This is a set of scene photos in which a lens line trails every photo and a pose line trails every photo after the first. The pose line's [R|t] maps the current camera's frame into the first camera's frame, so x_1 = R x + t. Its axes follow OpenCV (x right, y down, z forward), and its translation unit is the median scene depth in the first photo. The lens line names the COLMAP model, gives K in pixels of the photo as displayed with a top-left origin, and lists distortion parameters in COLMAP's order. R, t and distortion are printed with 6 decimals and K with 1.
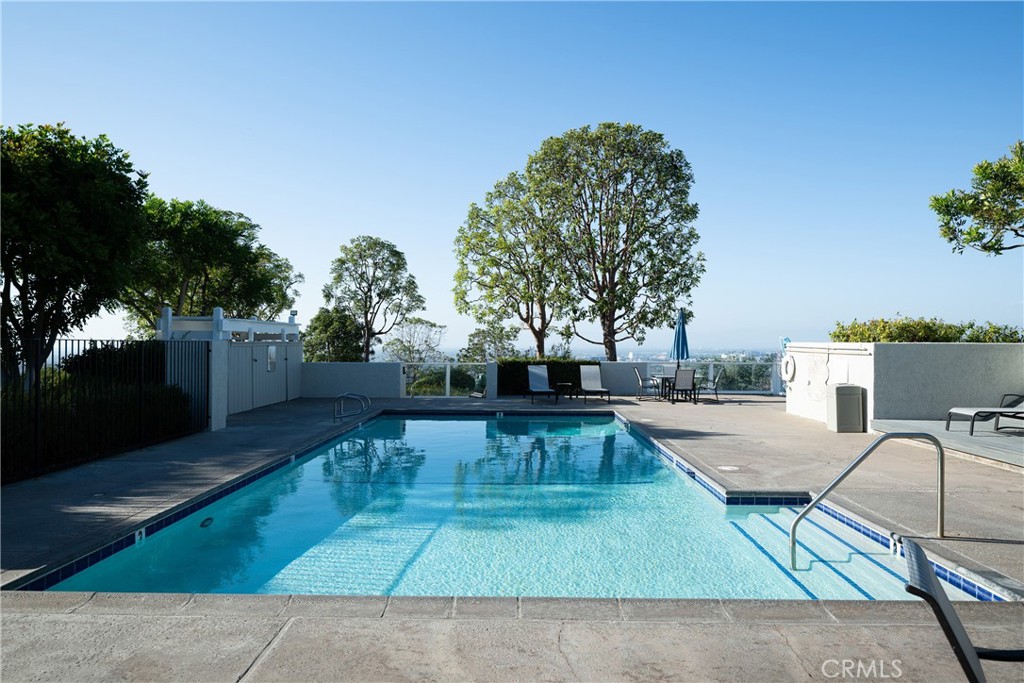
lens RADIAL K [[673.8, 0, 513.2], [0, 673.8, 338.5], [0, 0, 1]] dist [0.010405, 0.001617]
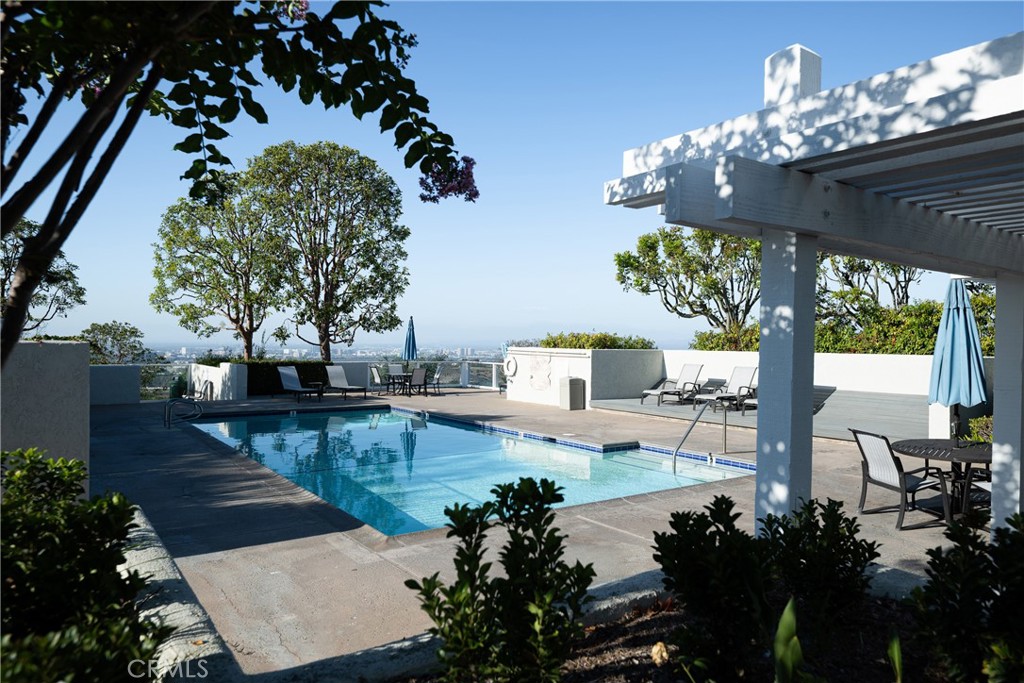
lens RADIAL K [[673.8, 0, 513.9], [0, 673.8, 343.9], [0, 0, 1]] dist [0.010405, 0.001617]
pose [[0.804765, 0.005805, 0.593566, -0.418867], [-0.014828, 0.999837, 0.010325, -0.016018], [-0.593409, -0.017111, 0.804719, -0.089688]]
